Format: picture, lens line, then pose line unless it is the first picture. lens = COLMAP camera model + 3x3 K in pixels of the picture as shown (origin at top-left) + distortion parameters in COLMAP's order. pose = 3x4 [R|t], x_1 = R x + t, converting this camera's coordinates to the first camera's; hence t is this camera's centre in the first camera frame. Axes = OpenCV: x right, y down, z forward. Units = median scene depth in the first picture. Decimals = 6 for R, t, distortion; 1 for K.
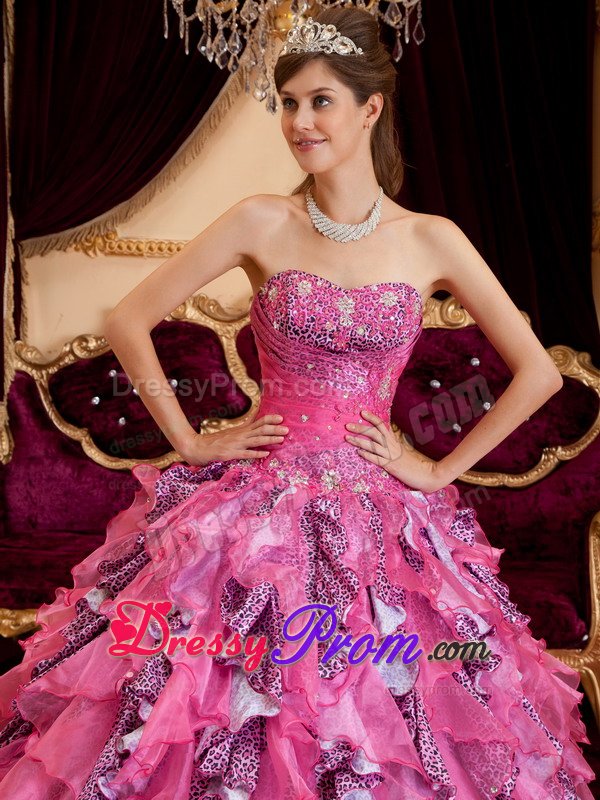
lens RADIAL K [[1343.5, 0, 299.5], [0, 1343.5, 395.2], [0, 0, 1]] dist [0.226112, 0.041115]
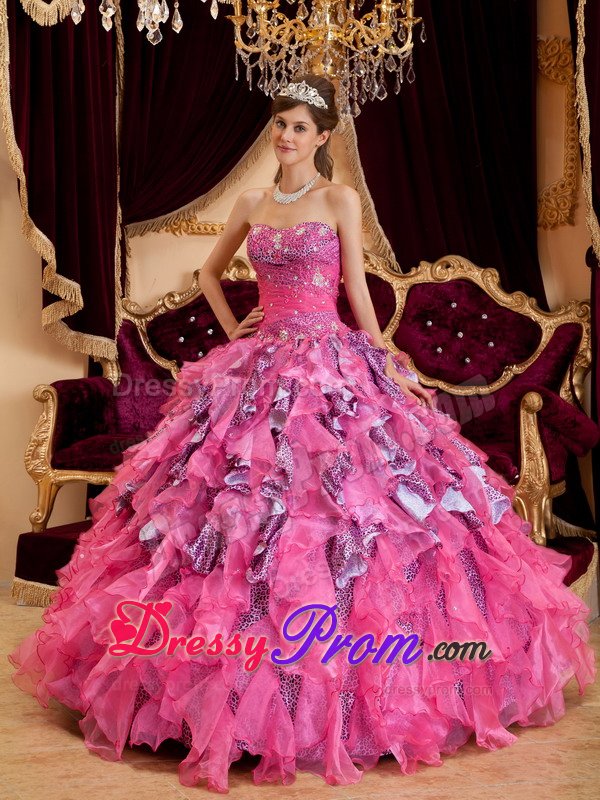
lens RADIAL K [[1437.5, 0, 316.6], [0, 1437.5, 371.9], [0, 0, 1]] dist [0.253315, 0.159411]
pose [[0.999750, -0.001941, -0.022291, 0.018196], [0.001103, 0.999295, -0.037537, 0.091678], [0.022348, 0.037503, 0.999047, -0.454110]]
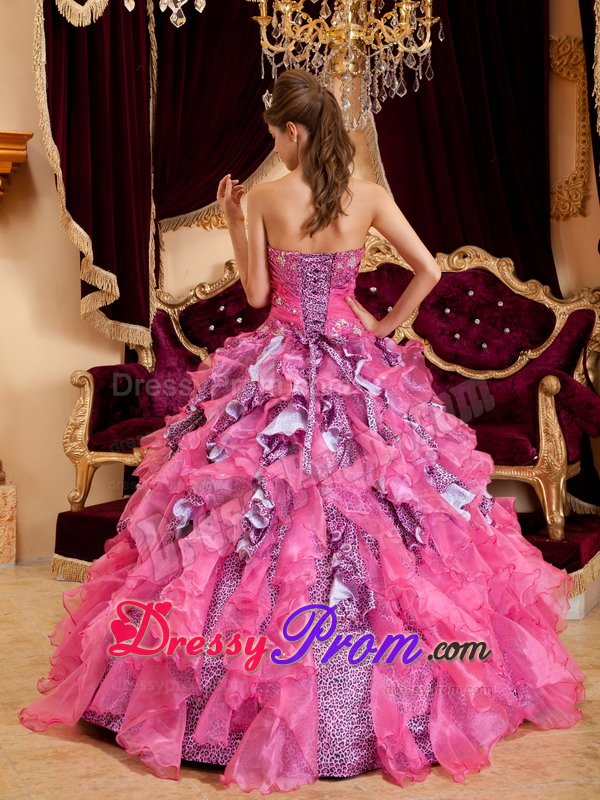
lens RADIAL K [[1229.6, 0, 326.3], [0, 1229.6, 363.5], [0, 0, 1]] dist [0.166939, 0.191984]
pose [[0.999540, -0.006308, -0.029648, 0.010308], [0.005247, 0.999348, -0.035724, 0.090029], [0.029854, 0.035552, 0.998922, -0.312732]]
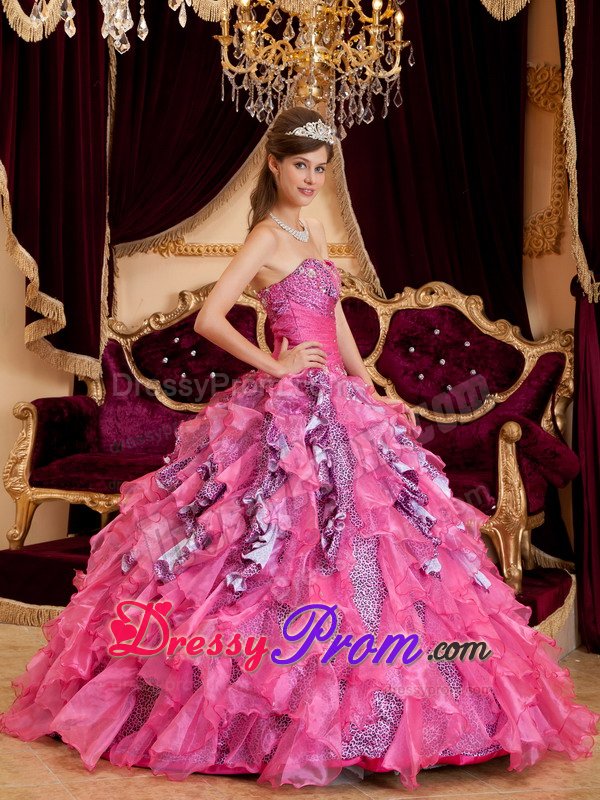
lens RADIAL K [[1343.5, 0, 299.5], [0, 1343.5, 395.2], [0, 0, 1]] dist [0.226112, 0.041115]
pose [[0.998850, 0.021387, -0.042920, 0.044484], [-0.022939, 0.999089, -0.035983, 0.085538], [0.042112, 0.036926, 0.998430, -0.359500]]
